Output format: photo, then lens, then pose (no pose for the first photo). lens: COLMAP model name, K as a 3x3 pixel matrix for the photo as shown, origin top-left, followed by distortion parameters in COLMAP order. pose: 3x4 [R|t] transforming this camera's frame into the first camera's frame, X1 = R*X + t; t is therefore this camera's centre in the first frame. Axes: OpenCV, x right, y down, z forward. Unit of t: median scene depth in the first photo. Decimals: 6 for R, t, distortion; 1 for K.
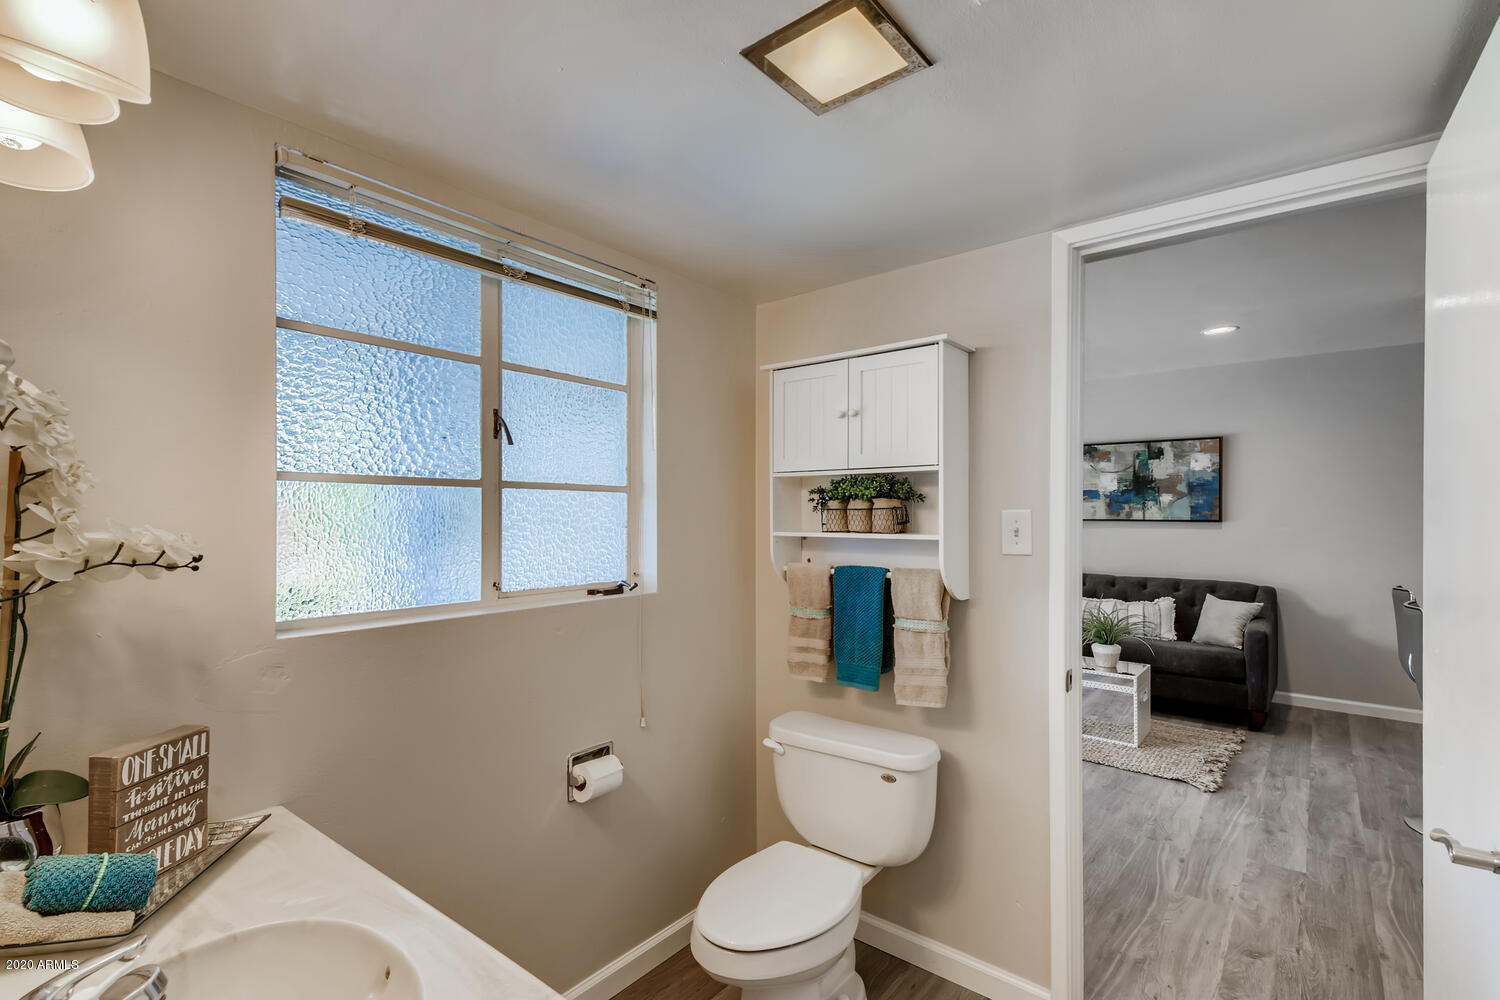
lens RADIAL K [[700.6, 0, 747.6], [0, 700.6, 513.6], [0, 0, 1]] dist [0.027161, -0.001269]
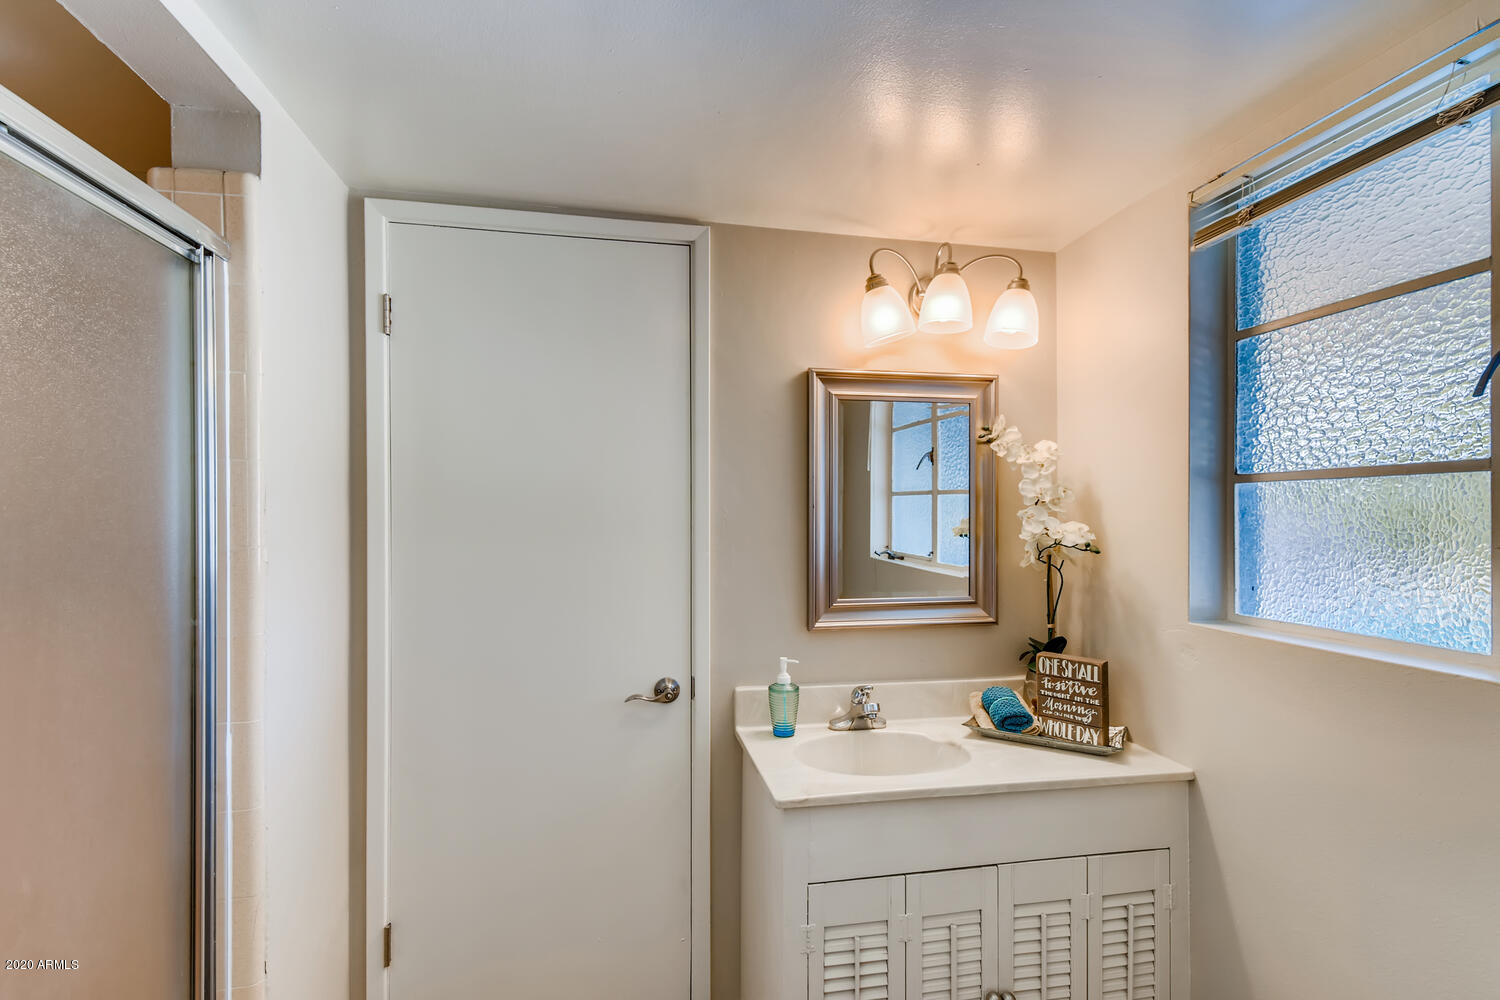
lens RADIAL K [[700.6, 0, 747.6], [0, 700.6, 513.6], [0, 0, 1]] dist [0.027161, -0.001269]
pose [[-0.639388, -0.003316, -0.768877, 0.837881], [-0.001028, 0.999993, -0.003458, 0.005258], [0.768883, -0.001421, -0.639387, 1.465931]]
